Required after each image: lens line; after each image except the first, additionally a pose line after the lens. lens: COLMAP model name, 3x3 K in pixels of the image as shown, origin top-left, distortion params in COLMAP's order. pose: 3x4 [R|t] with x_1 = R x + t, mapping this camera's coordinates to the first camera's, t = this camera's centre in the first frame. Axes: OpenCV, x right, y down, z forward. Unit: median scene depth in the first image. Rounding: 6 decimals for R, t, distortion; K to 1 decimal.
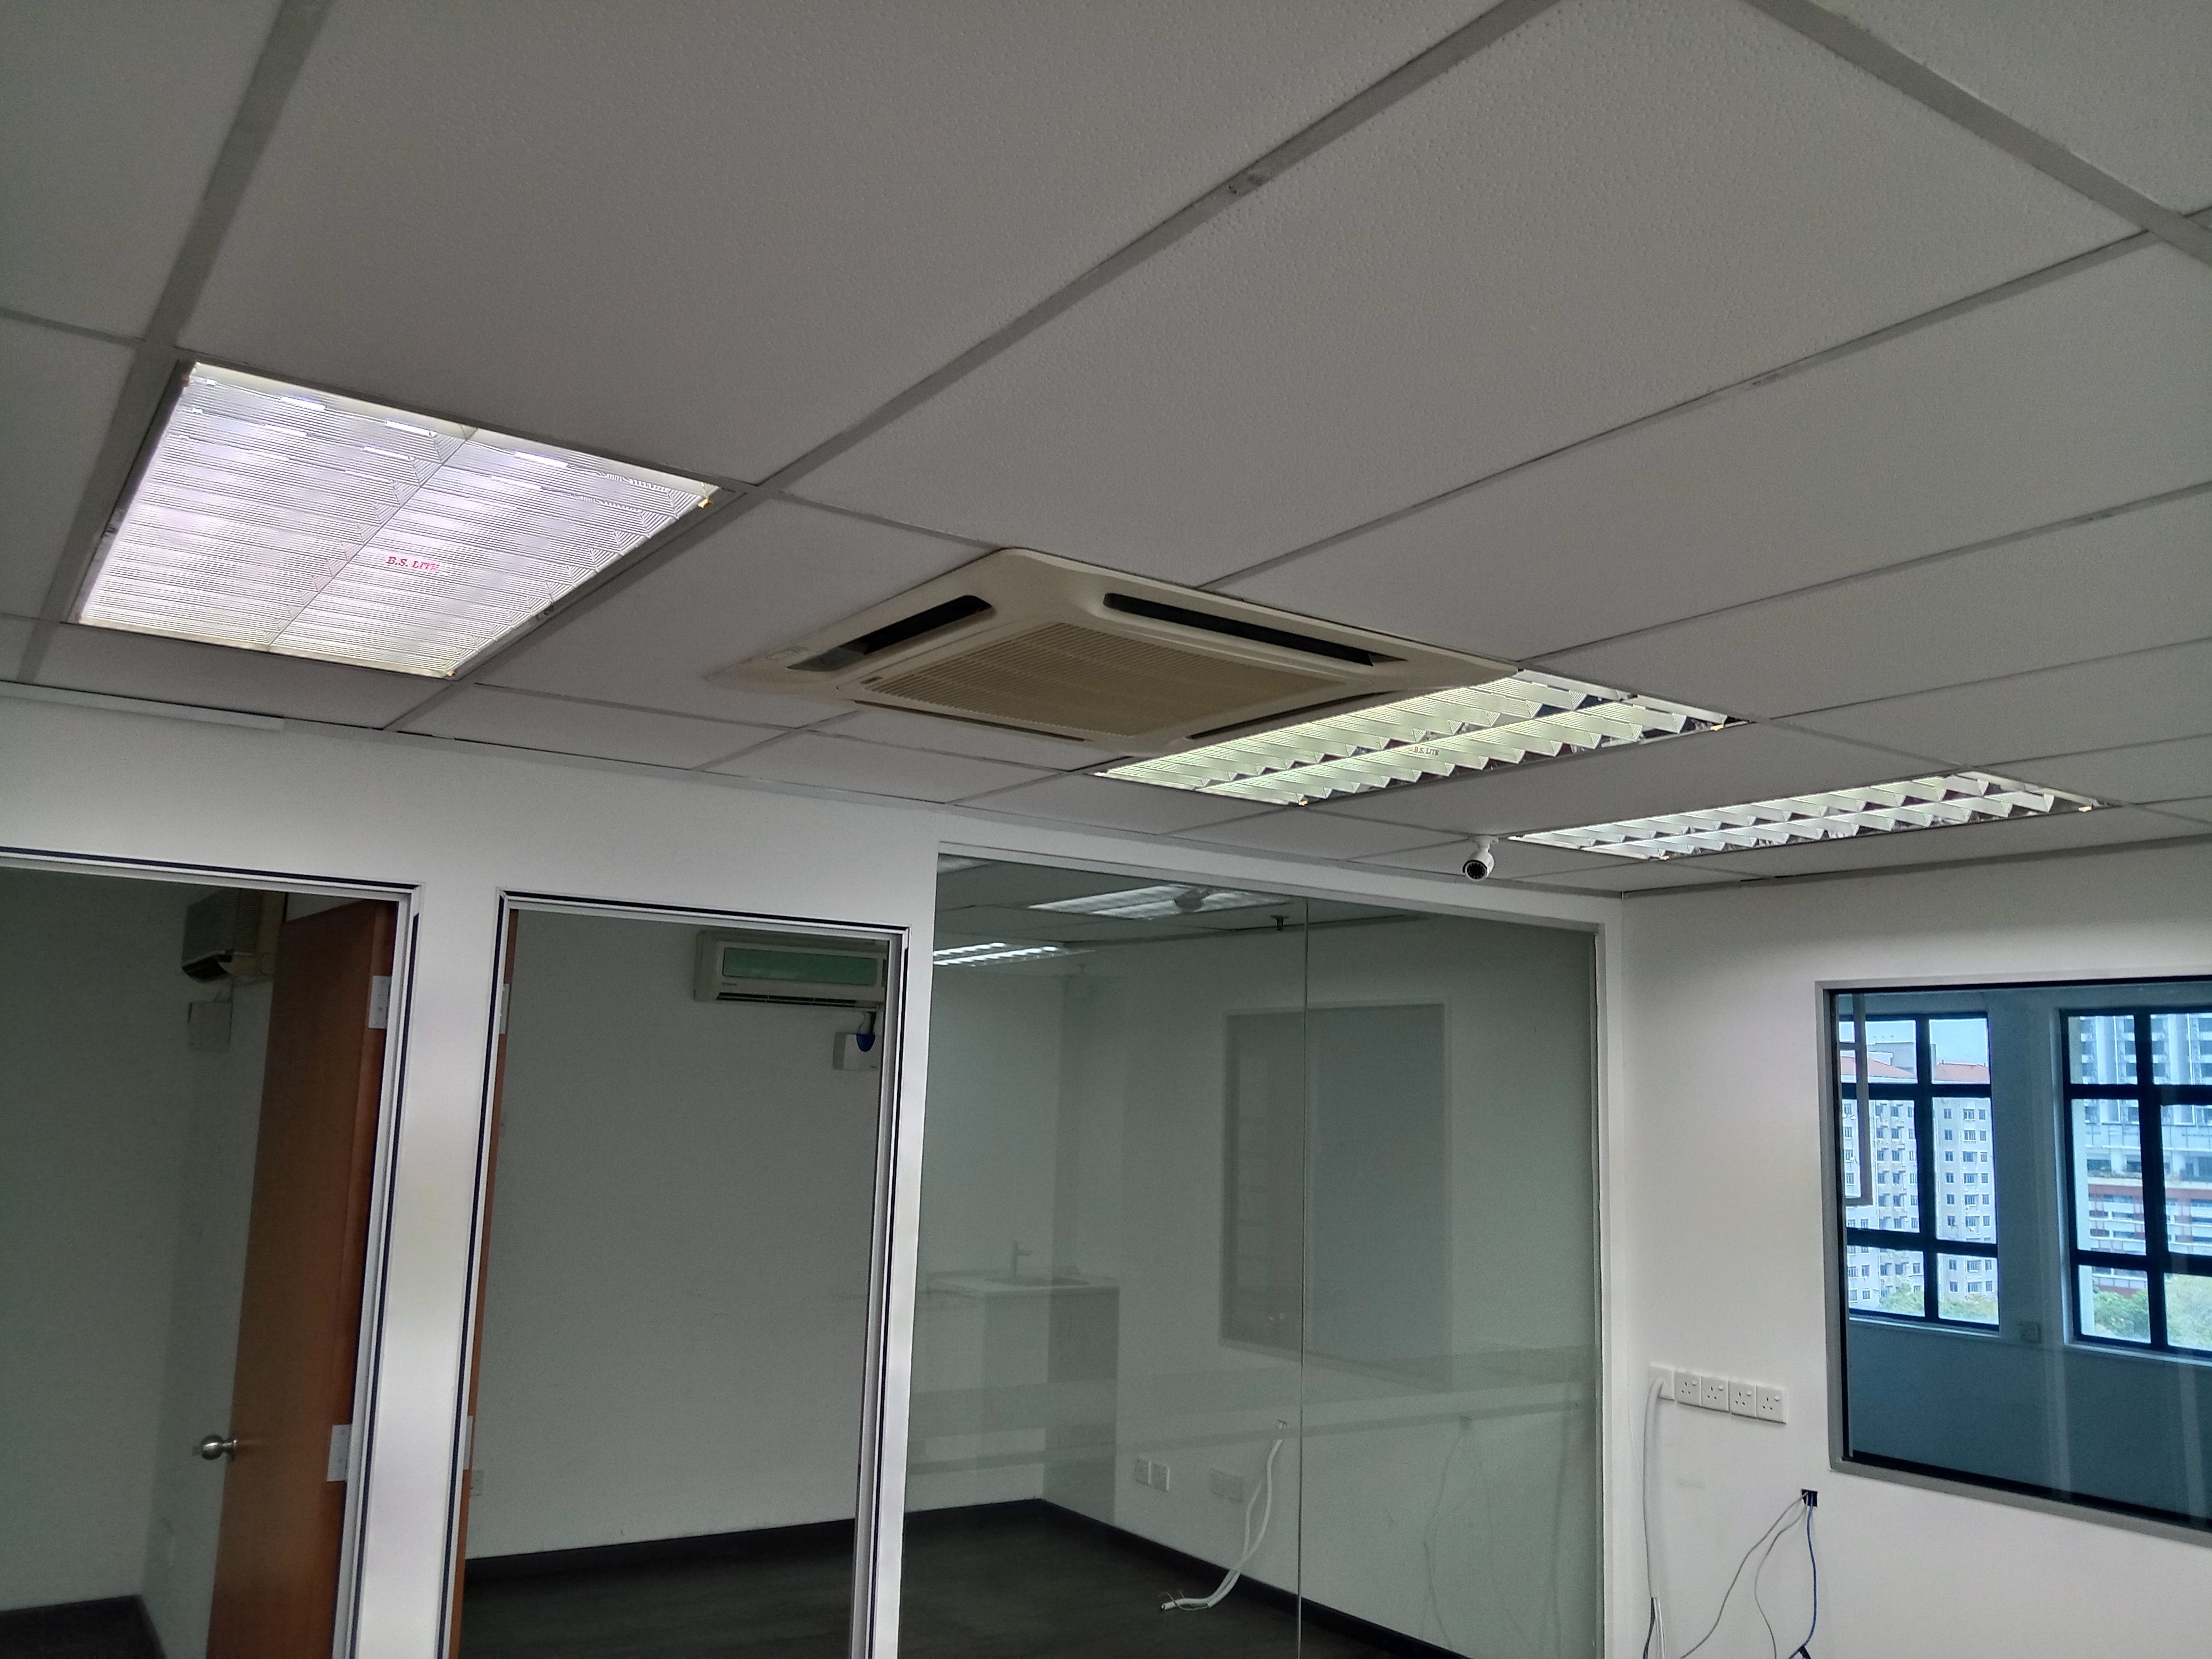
lens RADIAL K [[1787.9, 0, 1129.0], [0, 1787.9, 828.9], [0, 0, 1]] dist [0.101665, -0.224791]
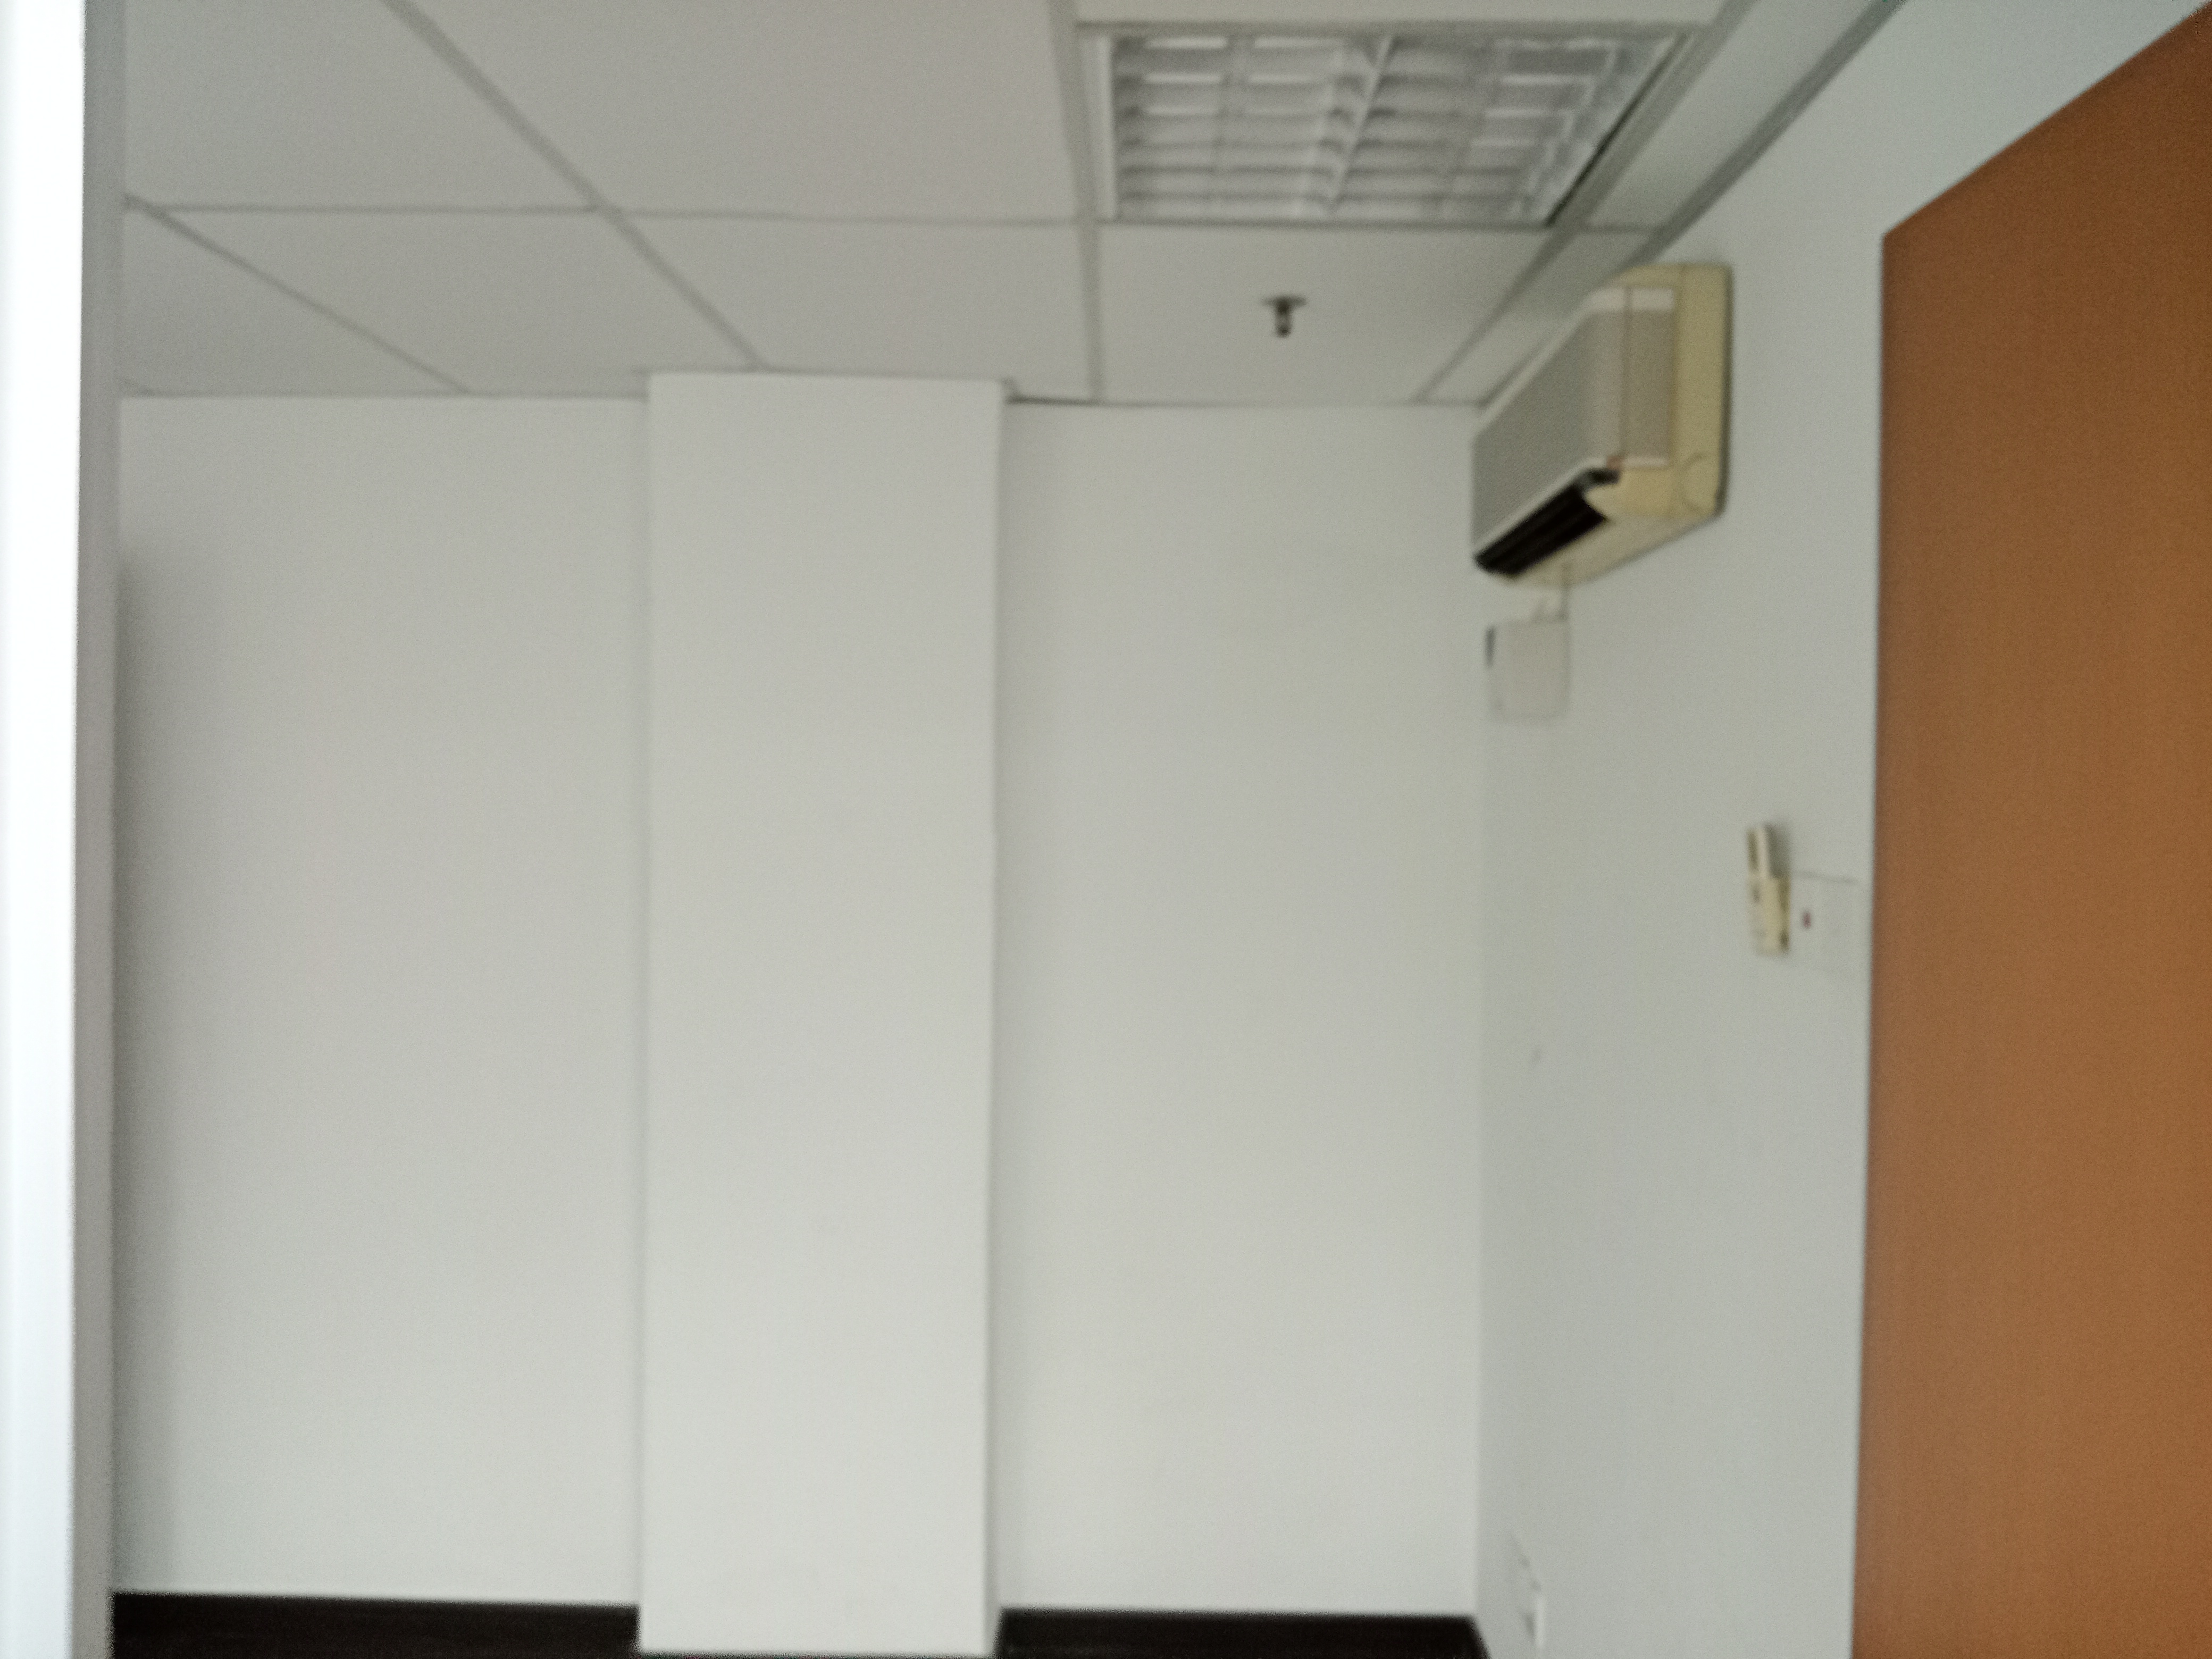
lens RADIAL K [[1787.9, 0, 1129.0], [0, 1787.9, 828.9], [0, 0, 1]] dist [0.101665, -0.224791]
pose [[0.813478, -0.017188, -0.581342, -0.297999], [0.111598, 0.985602, 0.127021, 0.074810], [0.570789, -0.168206, 0.803683, 0.501397]]
